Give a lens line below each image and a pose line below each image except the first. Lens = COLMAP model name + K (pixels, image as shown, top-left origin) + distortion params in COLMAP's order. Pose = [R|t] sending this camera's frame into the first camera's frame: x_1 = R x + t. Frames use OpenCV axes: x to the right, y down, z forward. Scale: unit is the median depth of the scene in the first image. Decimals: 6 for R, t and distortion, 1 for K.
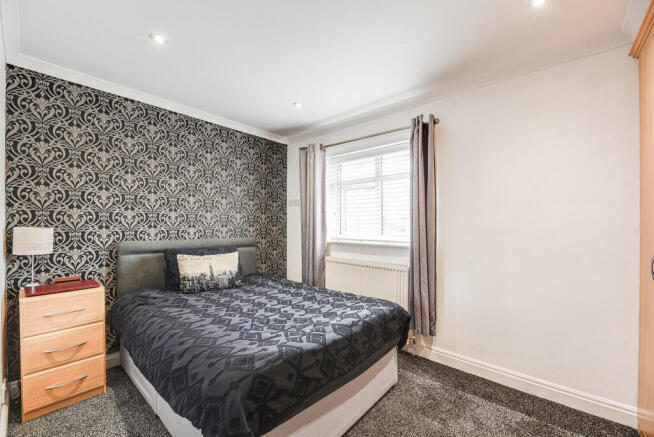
lens RADIAL K [[265.7, 0, 316.0], [0, 265.7, 220.3], [0, 0, 1]] dist [-0.002048, -0.000402]
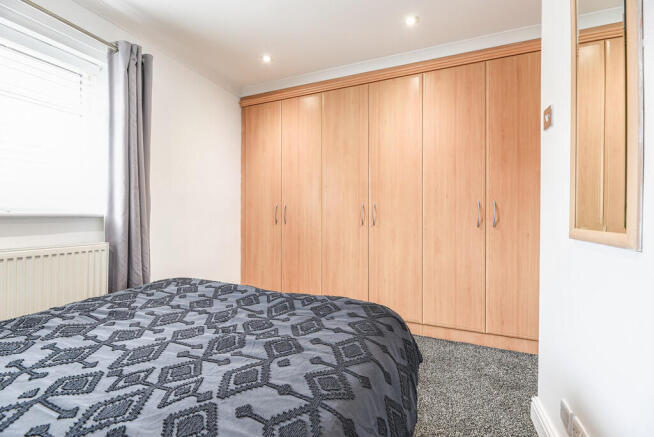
lens RADIAL K [[273.4, 0, 327.0], [0, 273.4, 216.4], [0, 0, 1]] dist [0.000653, -0.000227]
pose [[-0.343554, -0.006258, 0.939112, -0.269708], [-0.007961, 0.999961, 0.003751, 0.049194], [-0.939099, -0.006188, -0.343590, 0.358406]]
